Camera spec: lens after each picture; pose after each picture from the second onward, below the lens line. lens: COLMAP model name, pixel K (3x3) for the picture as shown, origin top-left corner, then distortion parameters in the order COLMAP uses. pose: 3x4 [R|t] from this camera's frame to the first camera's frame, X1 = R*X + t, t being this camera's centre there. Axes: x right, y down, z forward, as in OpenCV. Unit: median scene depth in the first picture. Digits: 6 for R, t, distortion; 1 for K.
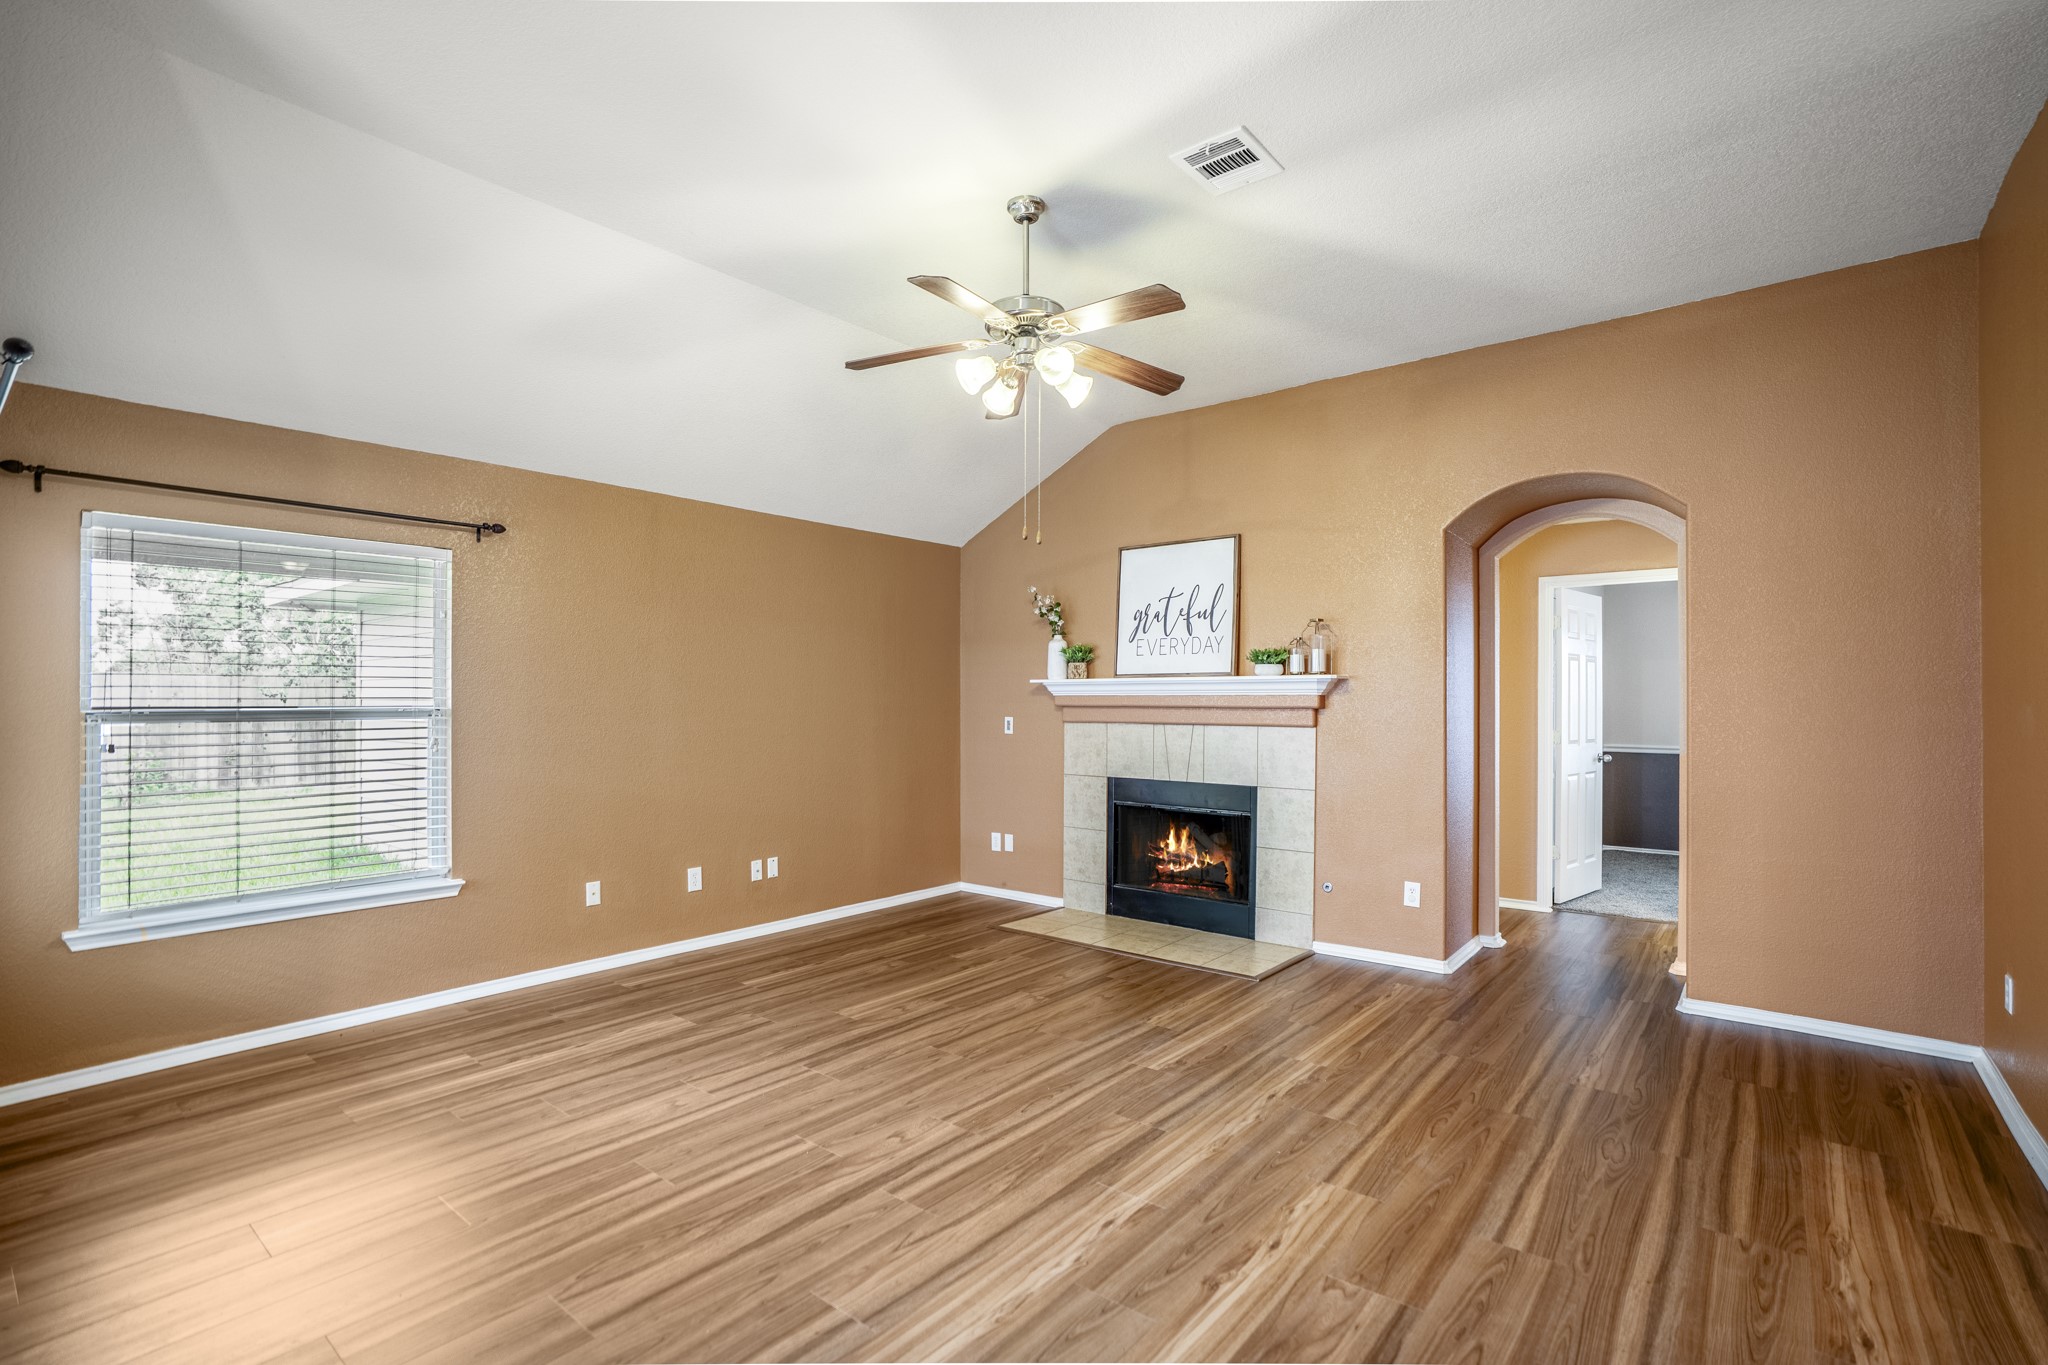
lens RADIAL K [[939.7, 0, 1026.9], [0, 939.7, 702.9], [0, 0, 1]] dist [-0.063822, 0.028206]
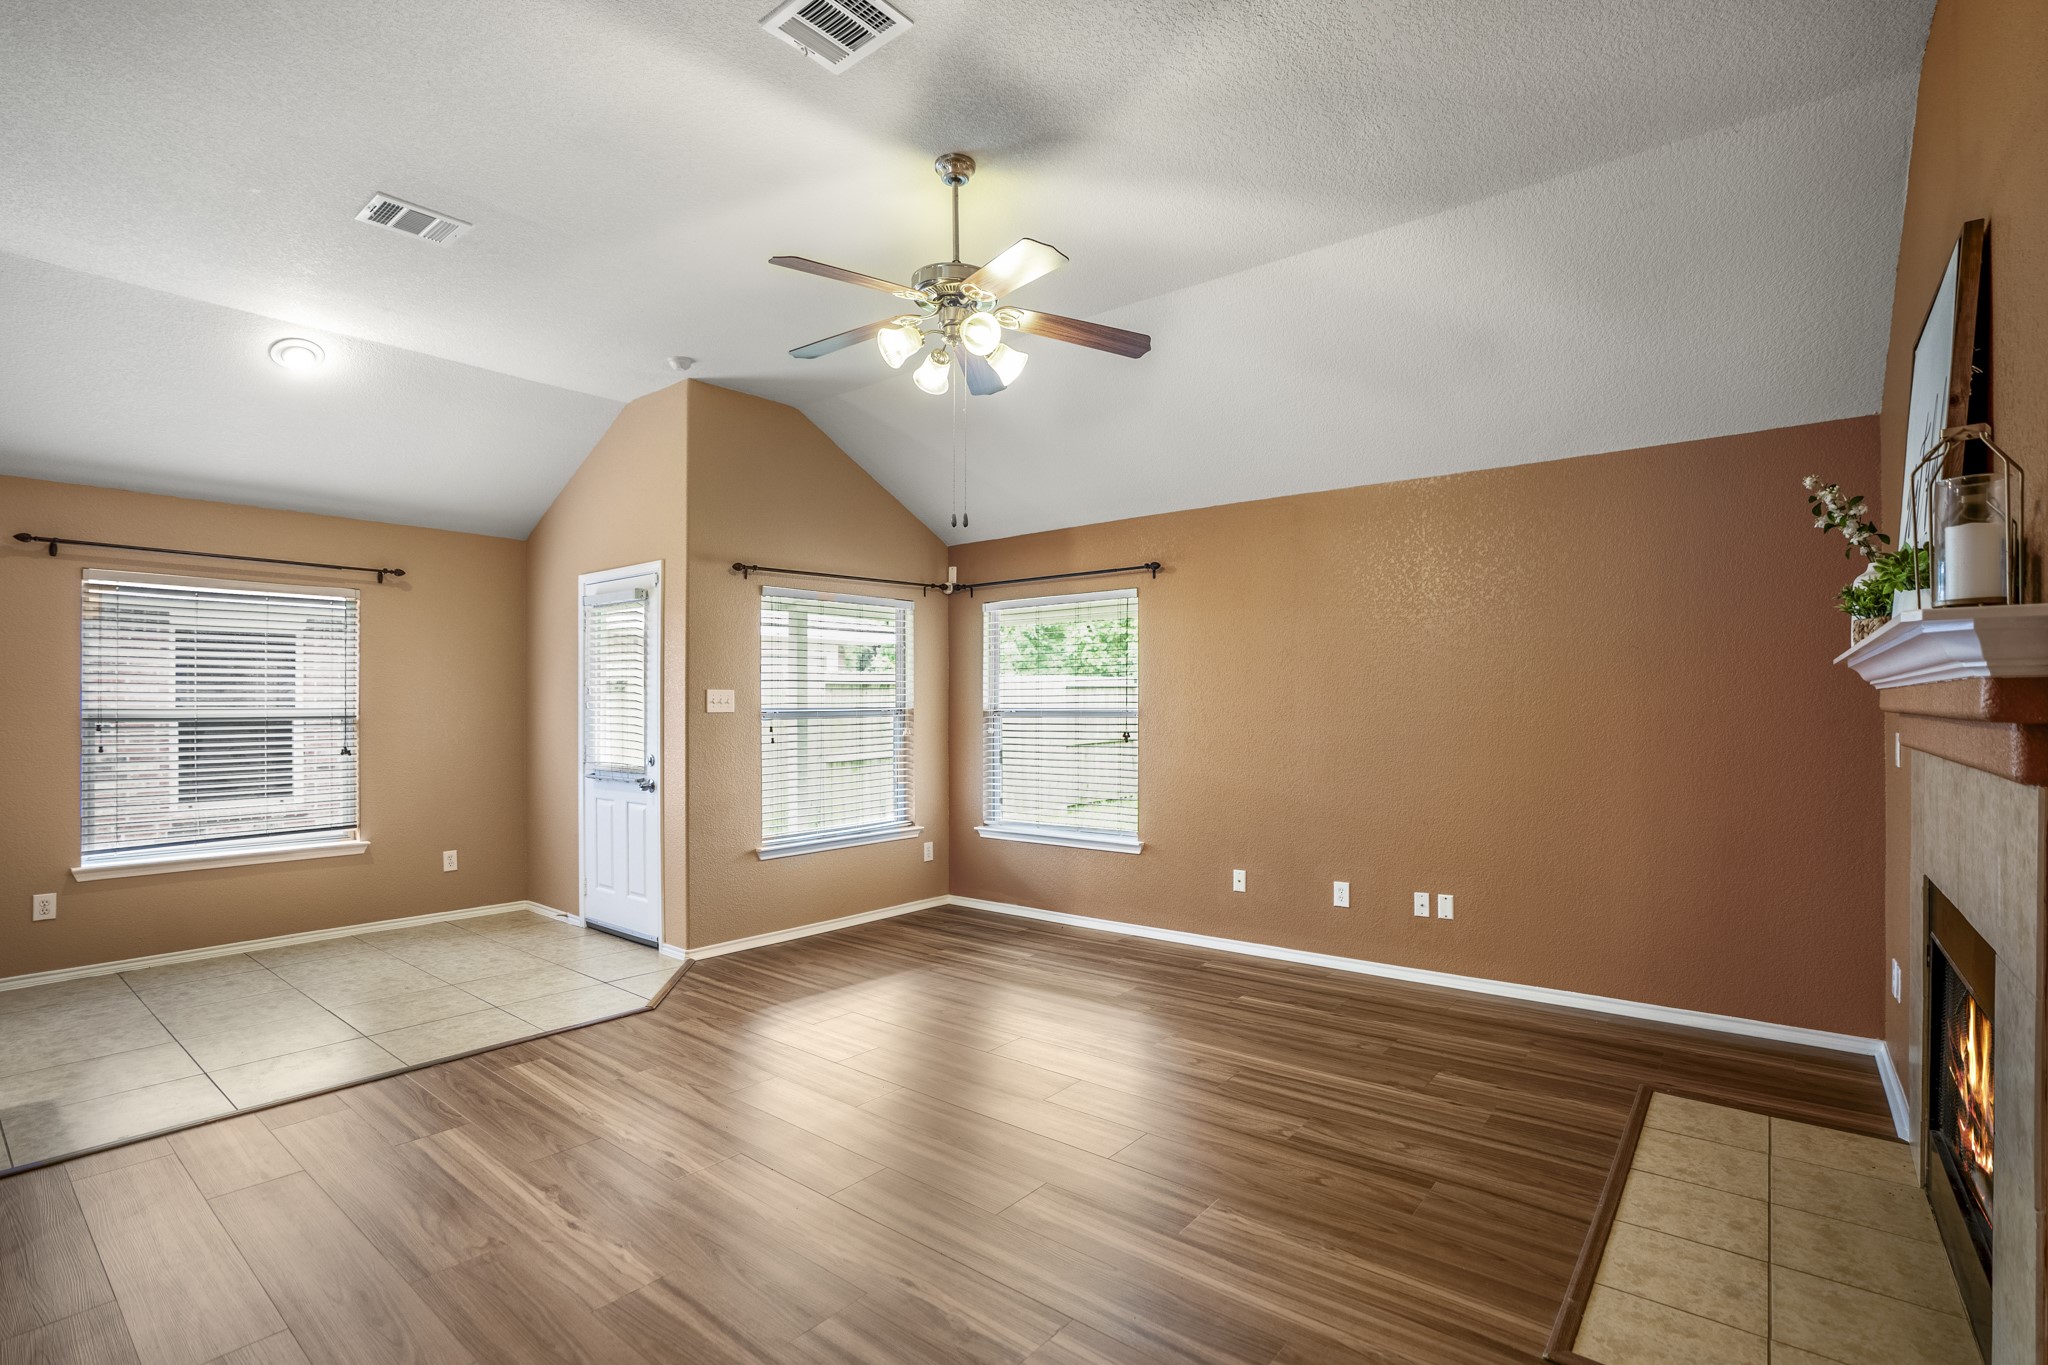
lens RADIAL K [[958.7, 0, 1023.3], [0, 958.7, 696.0], [0, 0, 1]] dist [-0.067193, 0.025463]
pose [[0.005323, -0.011095, -0.999924, 0.702516], [-0.000325, 0.999938, -0.011096, 0.001435], [0.999986, 0.000384, 0.005319, 0.793372]]
